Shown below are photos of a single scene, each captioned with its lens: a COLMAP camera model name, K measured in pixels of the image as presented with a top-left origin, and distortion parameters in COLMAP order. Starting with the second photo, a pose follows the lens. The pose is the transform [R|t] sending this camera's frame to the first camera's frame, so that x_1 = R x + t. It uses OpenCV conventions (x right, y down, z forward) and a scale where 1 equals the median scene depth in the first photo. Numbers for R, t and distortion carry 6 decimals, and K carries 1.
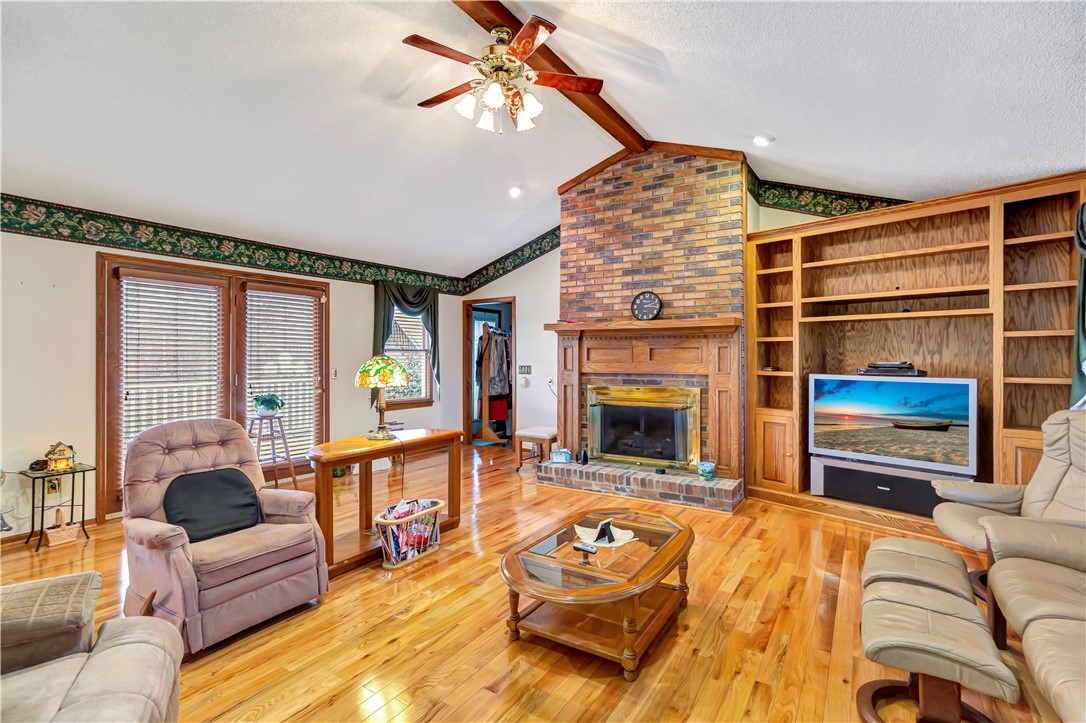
lens RADIAL K [[502.5, 0, 563.8], [0, 502.5, 348.7], [0, 0, 1]] dist [-0.010040, 0.000983]
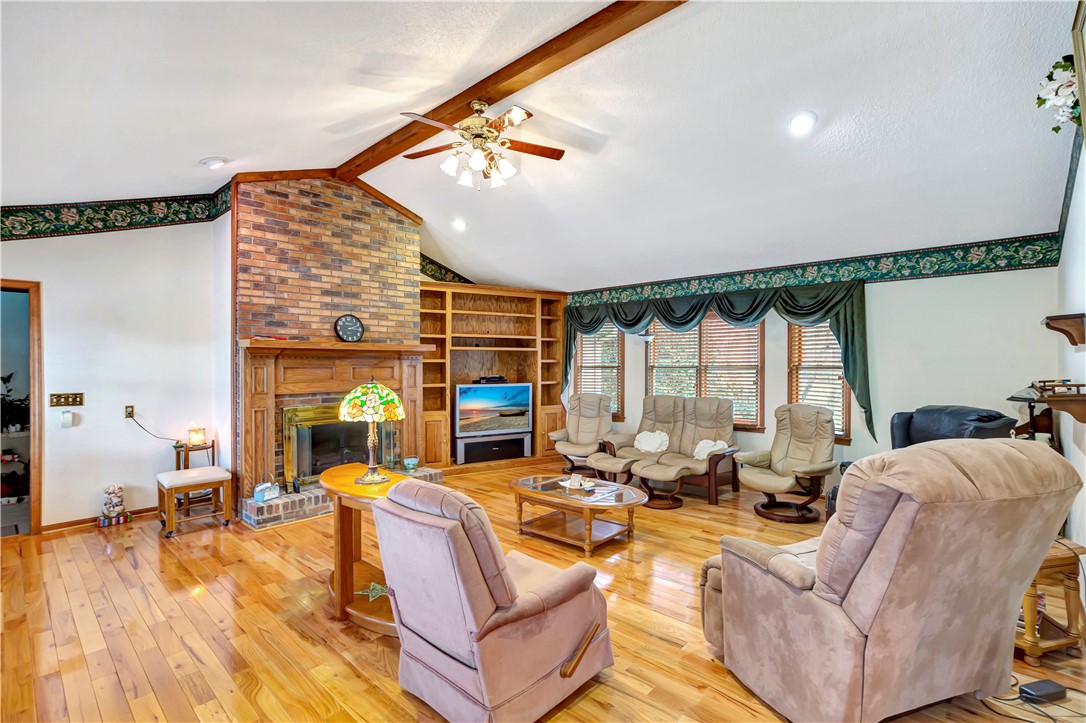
lens RADIAL K [[502.5, 0, 544.6], [0, 502.5, 360.3], [0, 0, 1]] dist [-0.010040, 0.000983]
pose [[0.209133, 0.002754, 0.977883, -0.794509], [-0.013086, 0.999914, -0.000017, -0.022236], [-0.977800, -0.012793, 0.209151, 0.368813]]
